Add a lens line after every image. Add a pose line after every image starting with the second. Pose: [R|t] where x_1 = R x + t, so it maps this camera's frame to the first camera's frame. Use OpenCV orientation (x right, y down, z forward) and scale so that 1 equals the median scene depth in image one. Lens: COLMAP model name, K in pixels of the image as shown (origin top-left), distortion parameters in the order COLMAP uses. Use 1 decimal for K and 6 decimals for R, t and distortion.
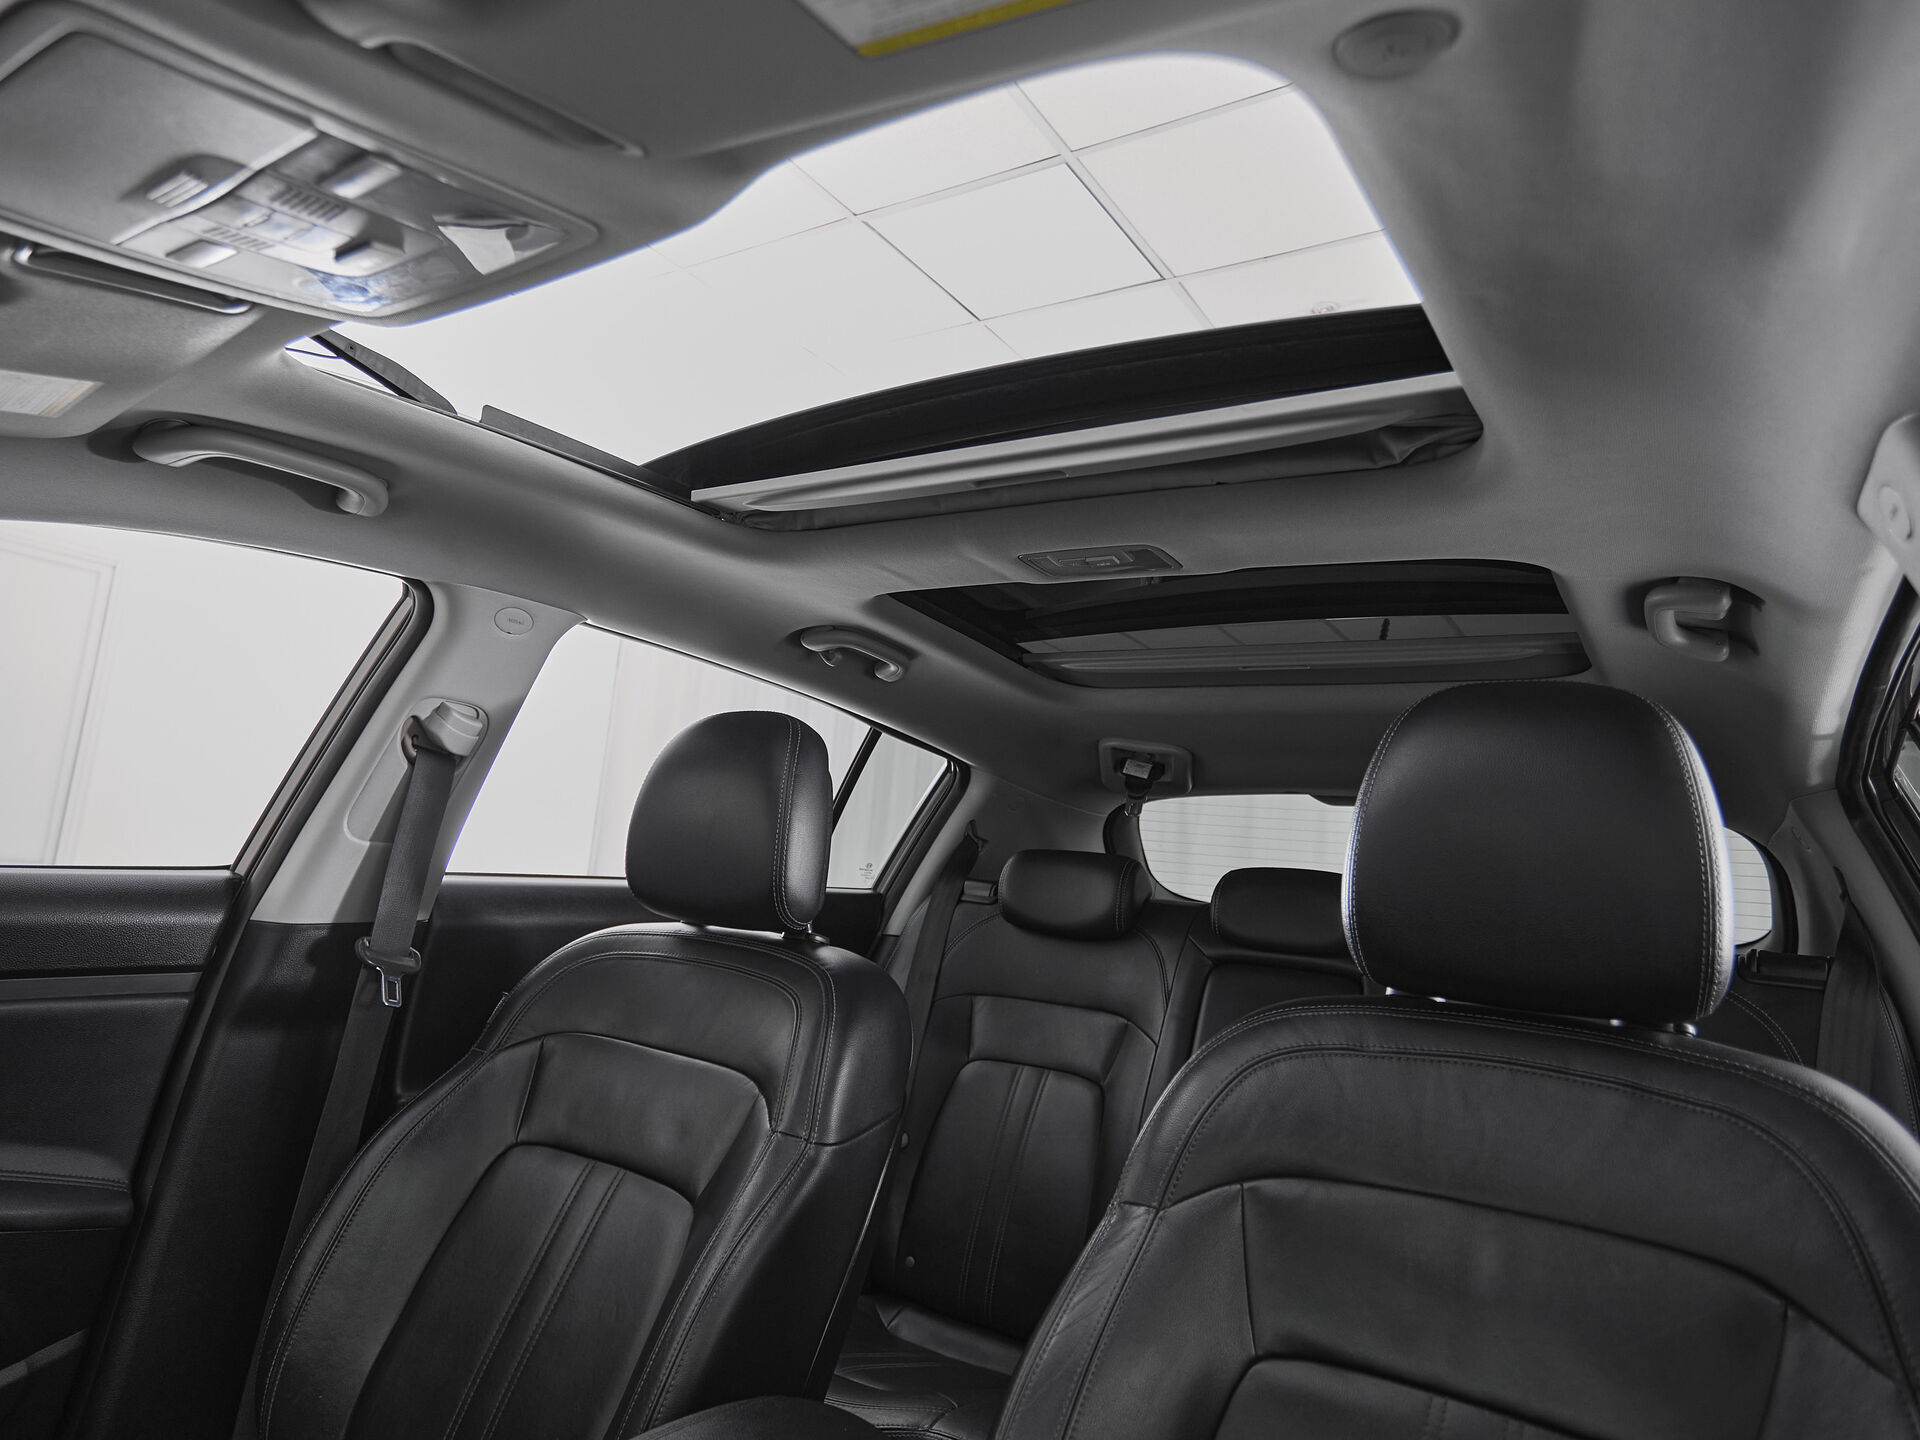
lens RADIAL K [[1095.0, 0, 970.8], [0, 1095.0, 706.6], [0, 0, 1]] dist [0.001129, -0.000552]
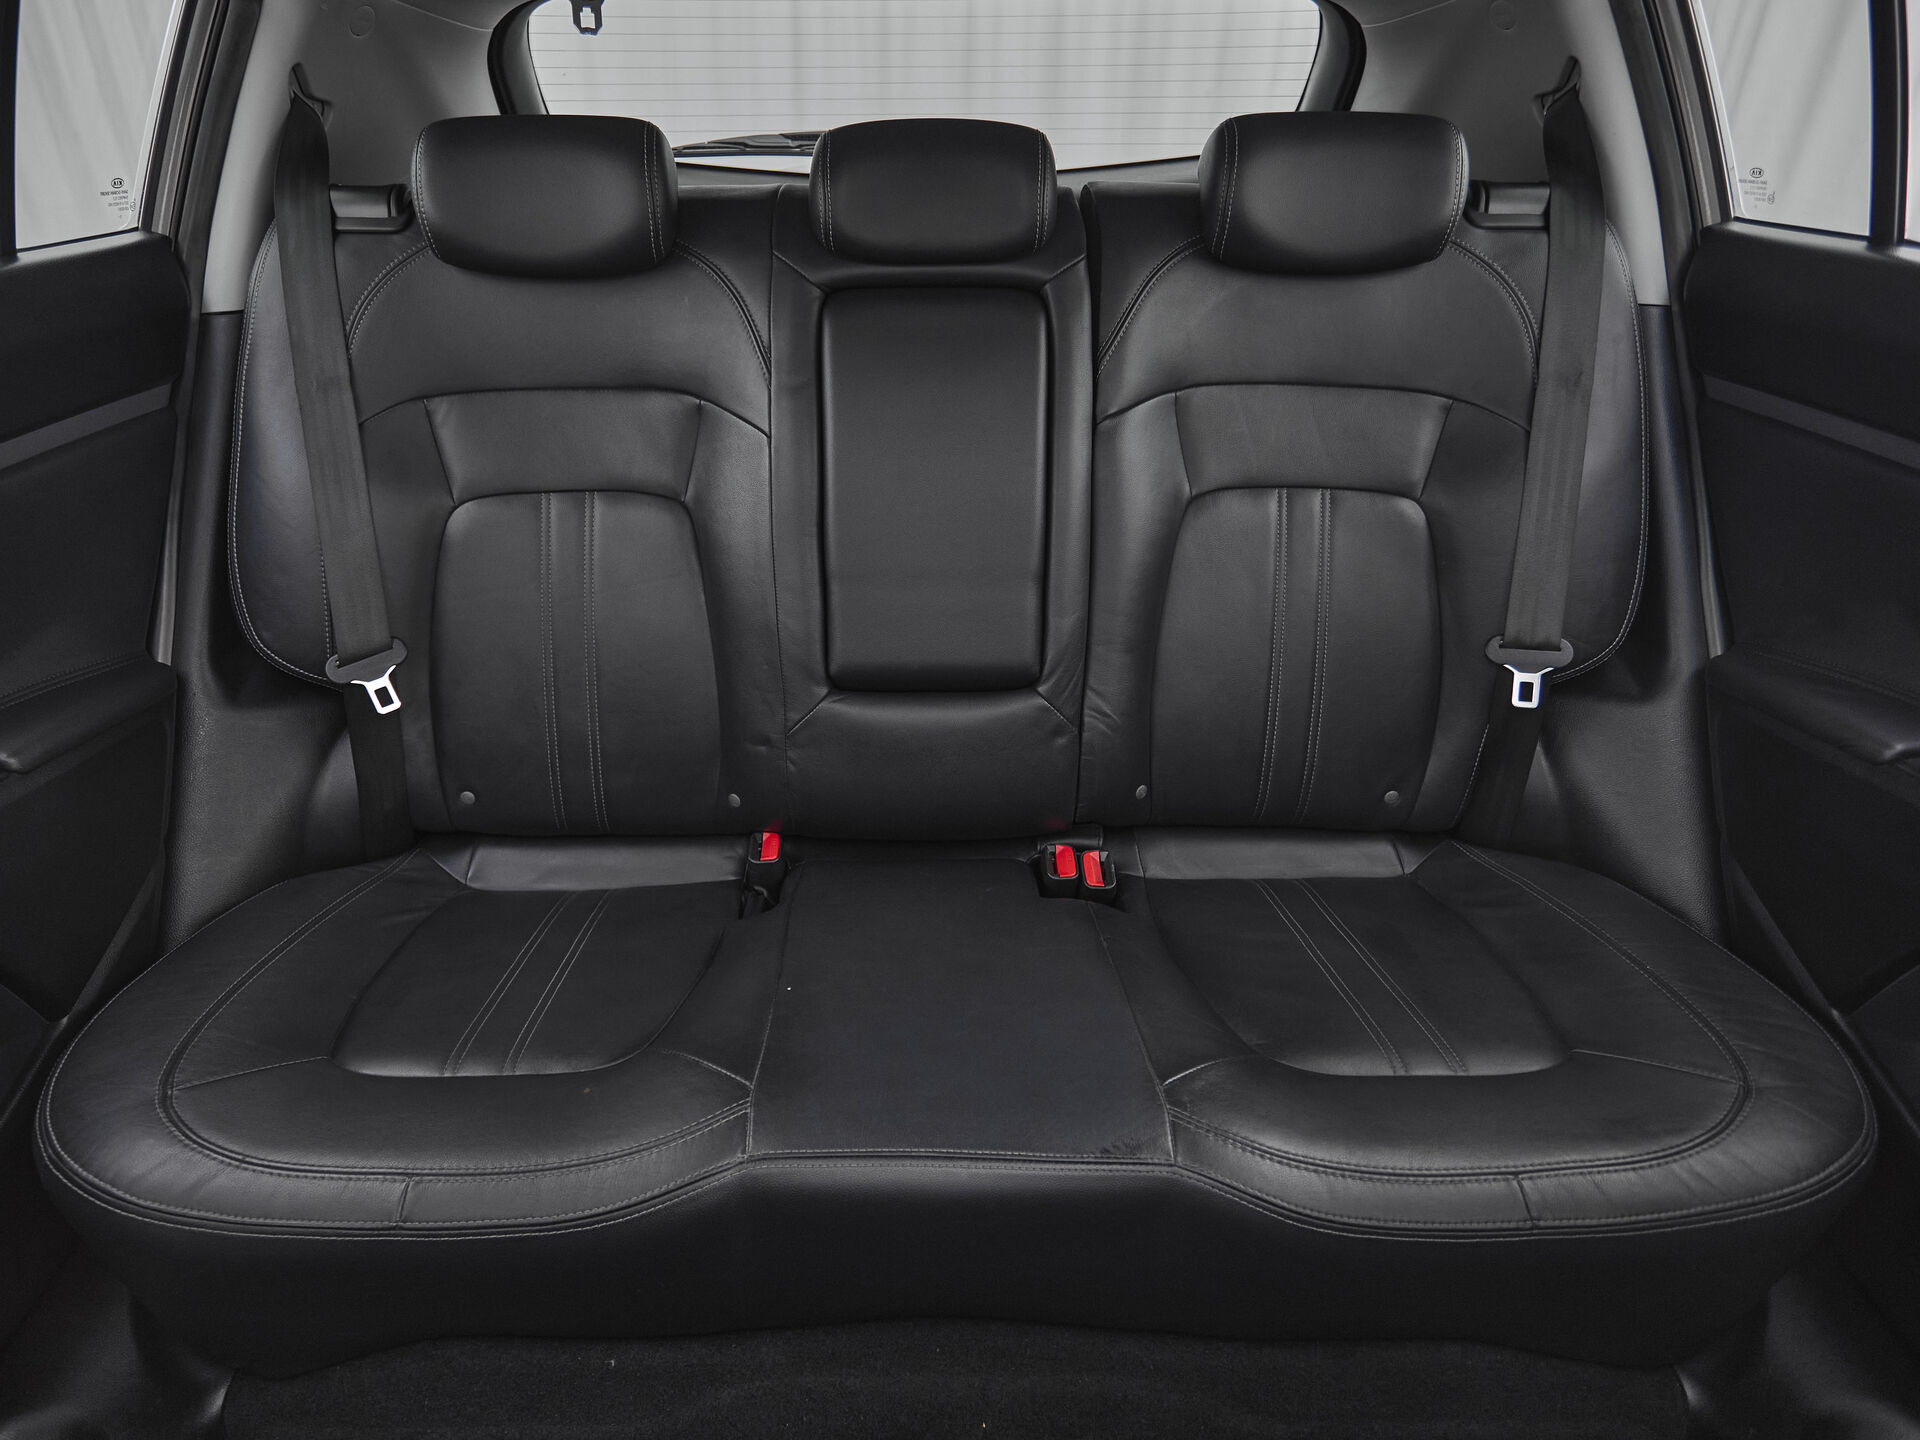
lens RADIAL K [[1095.0, 0, 970.8], [0, 1095.0, 706.6], [0, 0, 1]] dist [0.001129, -0.000552]
pose [[0.848918, -0.310808, 0.427478, -0.055314], [-0.006238, 0.802865, 0.596129, 0.040808], [-0.528488, -0.508731, 0.679627, 0.364000]]
